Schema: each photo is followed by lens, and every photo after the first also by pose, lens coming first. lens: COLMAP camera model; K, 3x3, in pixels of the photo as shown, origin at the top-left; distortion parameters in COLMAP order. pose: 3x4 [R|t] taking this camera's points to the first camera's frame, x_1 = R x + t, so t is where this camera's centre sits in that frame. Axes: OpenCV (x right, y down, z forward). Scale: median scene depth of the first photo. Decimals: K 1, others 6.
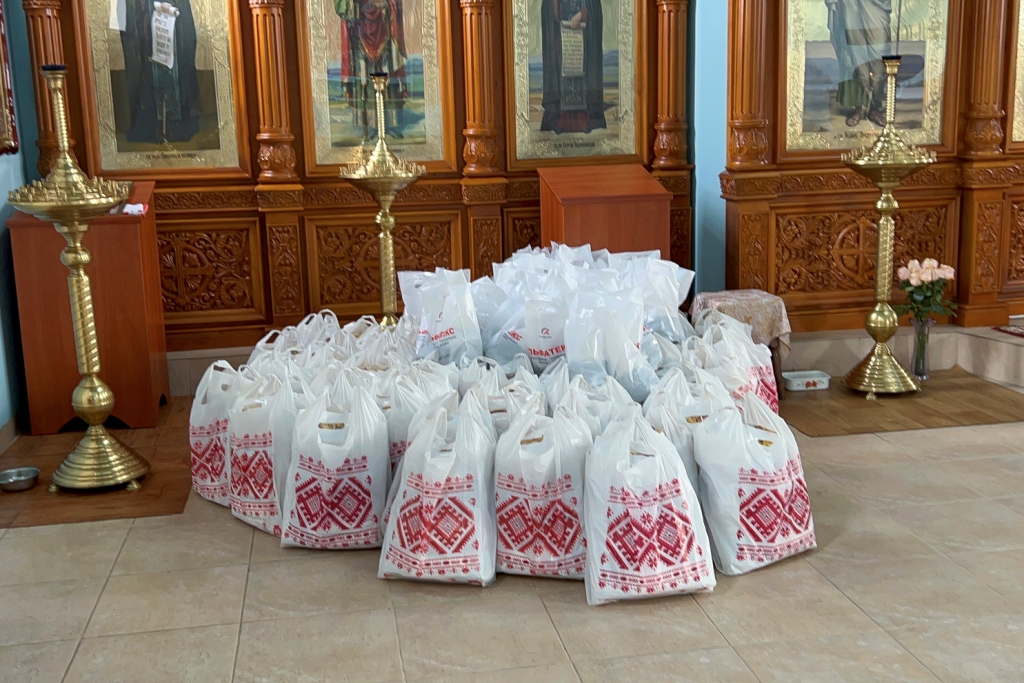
lens RADIAL K [[1076.6, 0, 515.7], [0, 1076.6, 323.4], [0, 0, 1]] dist [0.052404, 0.000000]
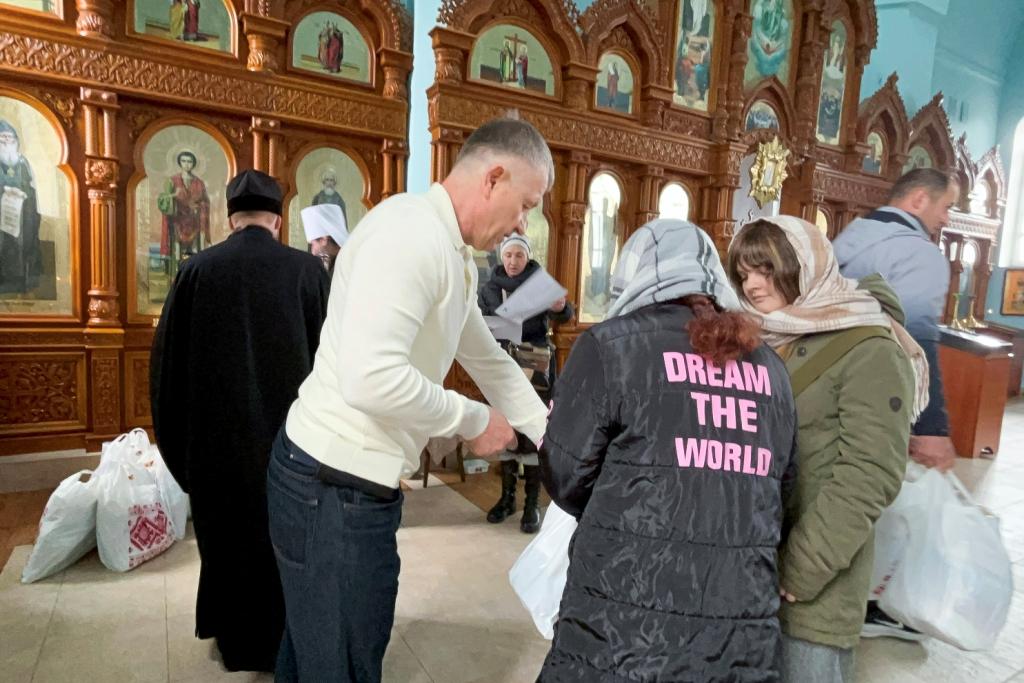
lens RADIAL K [[555.5, 0, 445.3], [0, 555.5, 344.3], [0, 0, 1]] dist [-0.010189, 0.007896]
pose [[0.953123, 0.034478, 0.300613, -0.021592], [-0.006947, 0.995719, -0.092176, -0.047927], [-0.302504, 0.085767, 0.949282, 0.218475]]
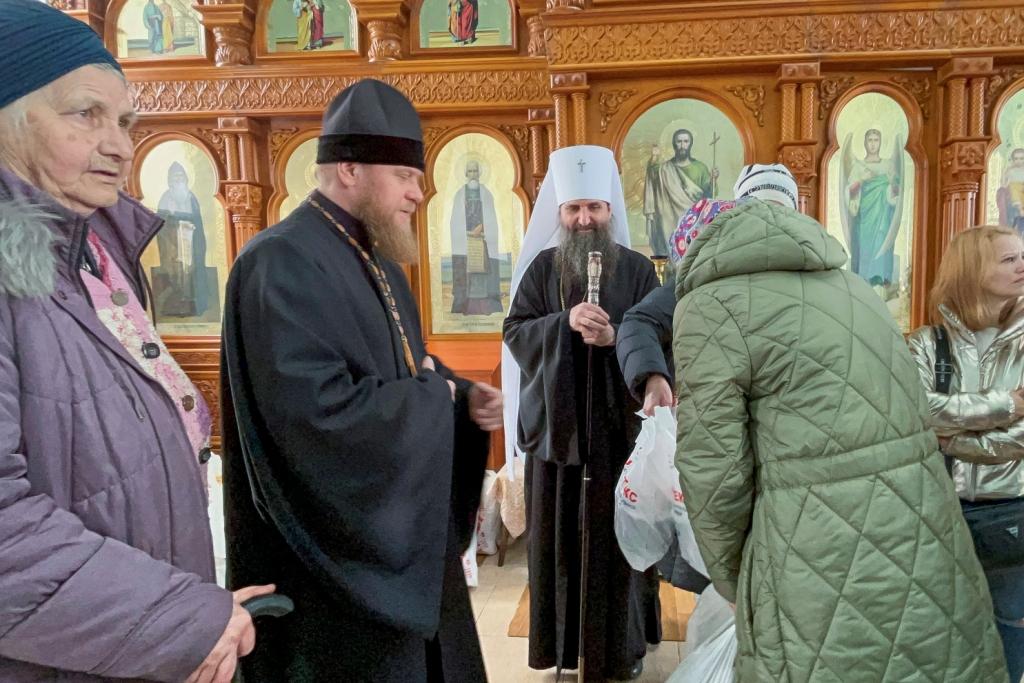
lens RADIAL K [[555.5, 0, 598.4], [0, 555.5, 348.3], [0, 0, 1]] dist [-0.010189, 0.007896]
pose [[0.974071, 0.036820, -0.223226, 0.366319], [-0.059294, 0.993726, -0.094829, -0.086760], [0.218334, 0.105606, 0.970143, 0.409181]]
